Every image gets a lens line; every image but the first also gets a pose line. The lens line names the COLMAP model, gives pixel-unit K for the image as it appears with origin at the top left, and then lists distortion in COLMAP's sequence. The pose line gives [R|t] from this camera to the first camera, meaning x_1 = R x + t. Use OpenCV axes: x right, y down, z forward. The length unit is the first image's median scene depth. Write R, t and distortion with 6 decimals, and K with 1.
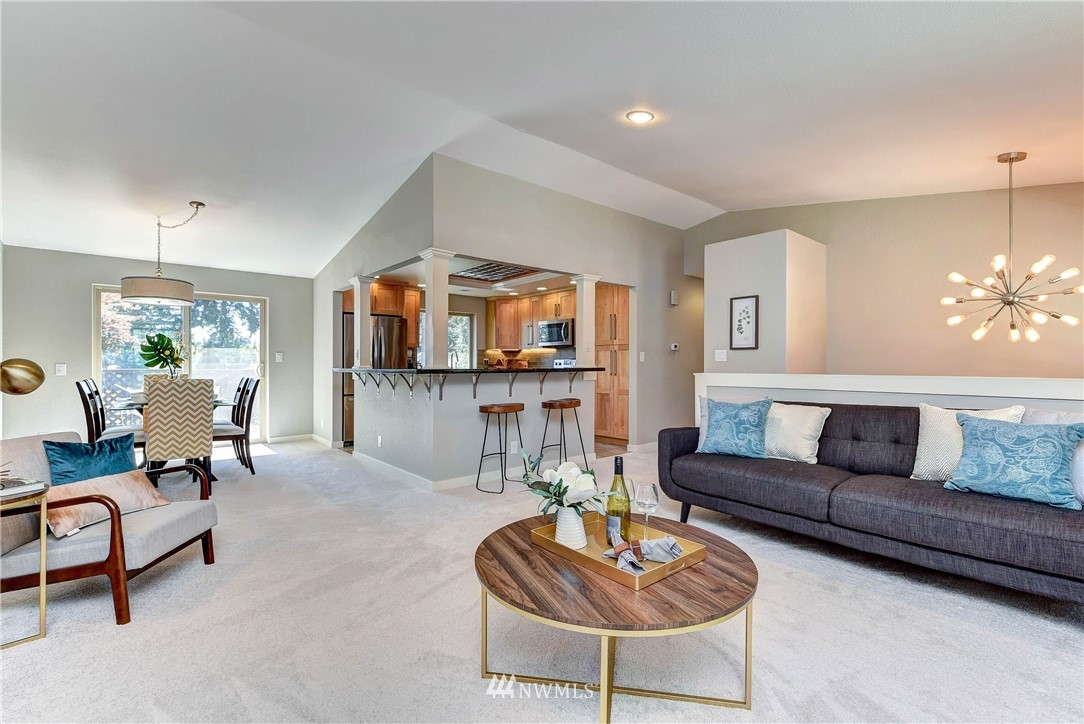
lens RADIAL K [[476.7, 0, 541.0], [0, 476.7, 365.6], [0, 0, 1]] dist [0.007505, -0.005259]
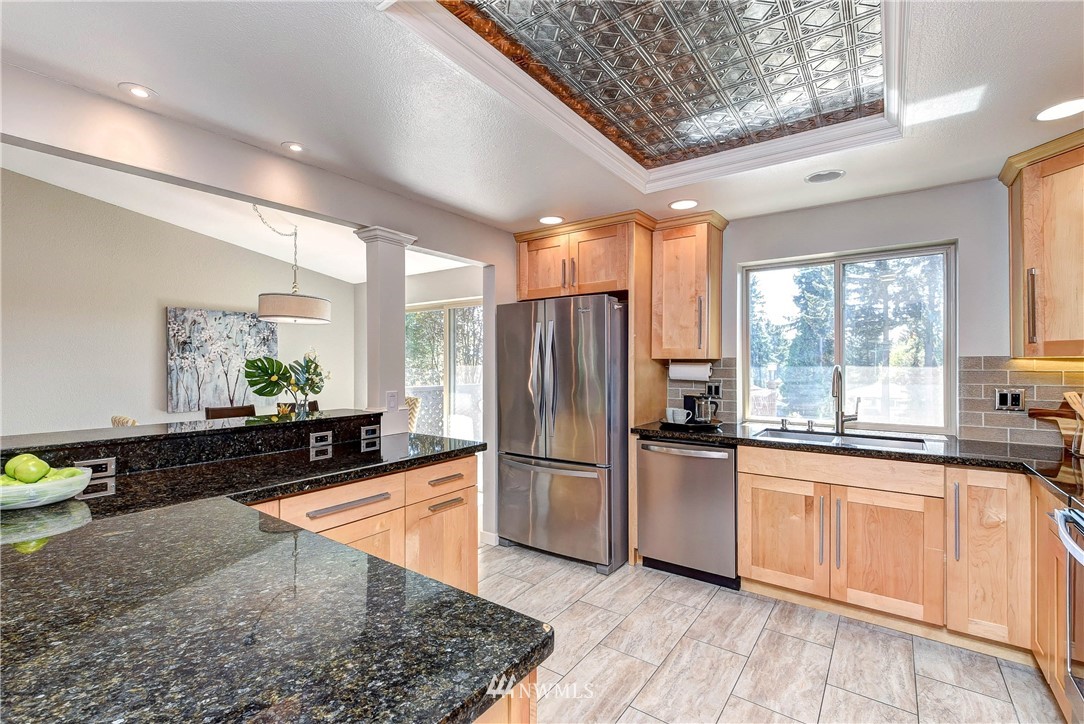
lens RADIAL K [[476.7, 0, 541.9], [0, 476.7, 362.0], [0, 0, 1]] dist [0.007505, -0.005259]
pose [[0.229946, -0.002721, -0.973200, 0.168522], [-0.001920, 0.999993, -0.003250, -0.049250], [0.973202, 0.002616, 0.229939, 1.139320]]
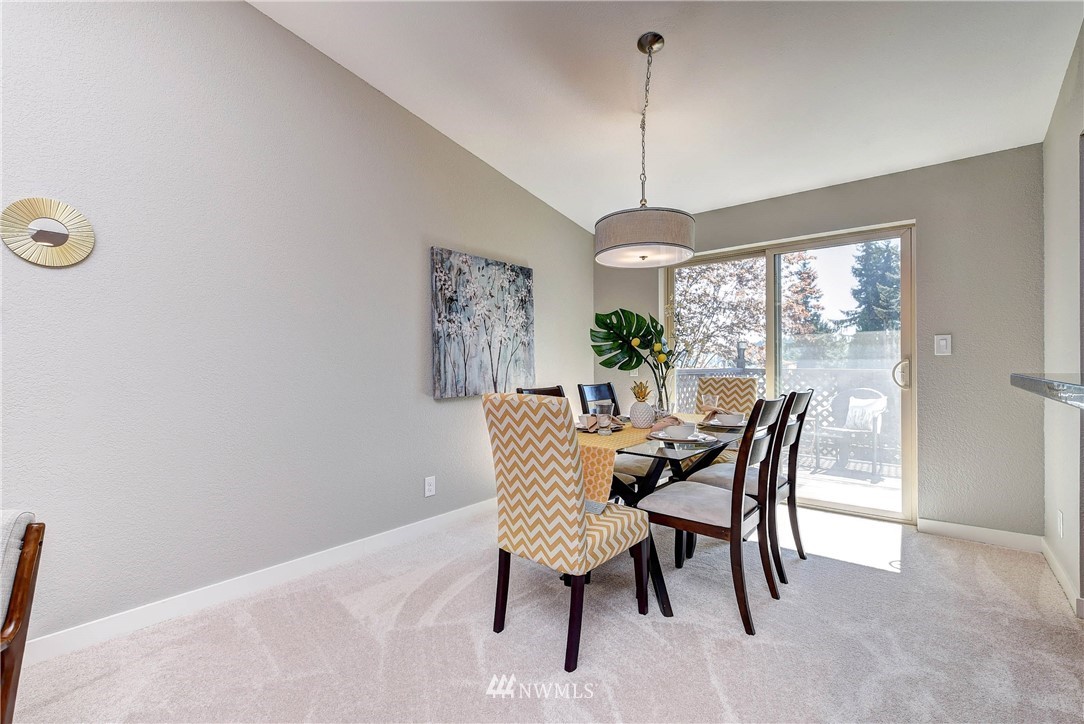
lens RADIAL K [[476.7, 0, 537.6], [0, 476.7, 364.2], [0, 0, 1]] dist [0.007505, -0.005259]
pose [[0.166790, -0.002131, -0.985990, -0.215122], [0.004439, 0.999989, -0.001410, -0.000038], [0.985982, -0.004141, 0.166797, 0.701701]]
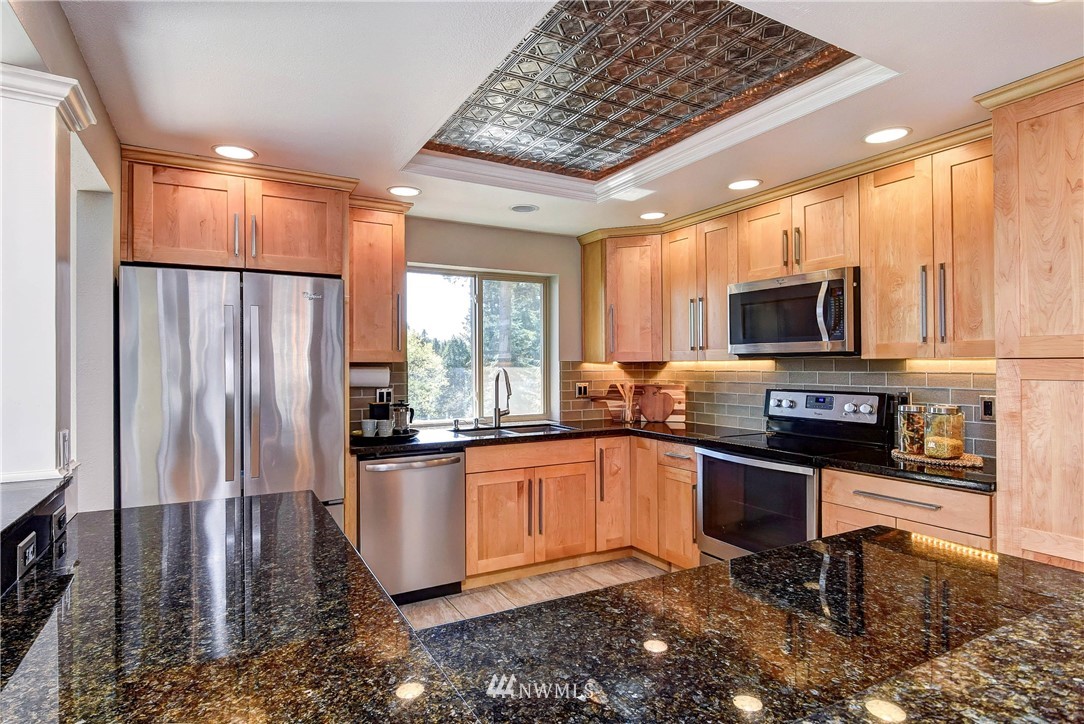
lens RADIAL K [[583.0, 0, 534.9], [0, 583.0, 363.8], [0, 0, 1]] dist [0.007882, 0.000858]
pose [[0.978974, -0.005490, -0.203909, -0.088426], [0.004919, 0.999982, -0.003309, -0.051084], [0.203924, 0.002237, 0.978984, 0.841513]]
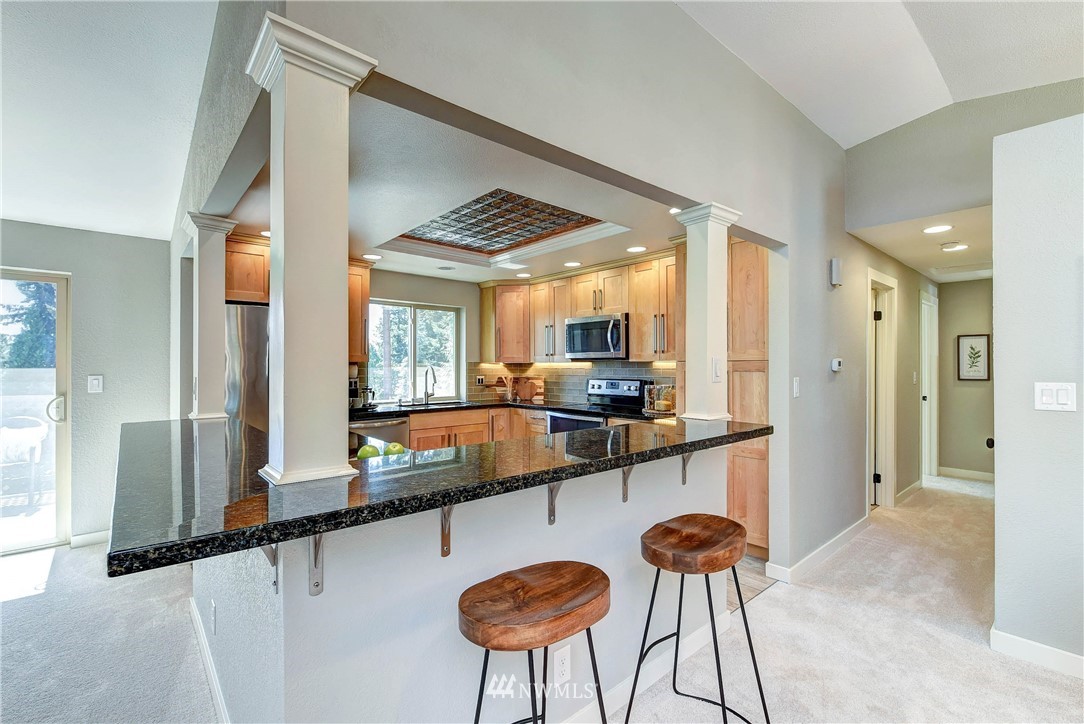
lens RADIAL K [[476.7, 0, 539.5], [0, 476.7, 366.2], [0, 0, 1]] dist [0.007505, -0.005259]
pose [[0.999948, -0.000895, 0.010110, -0.069325], [0.000919, 0.999997, -0.002394, -0.045574], [-0.010107, 0.002403, 0.999946, 0.586203]]
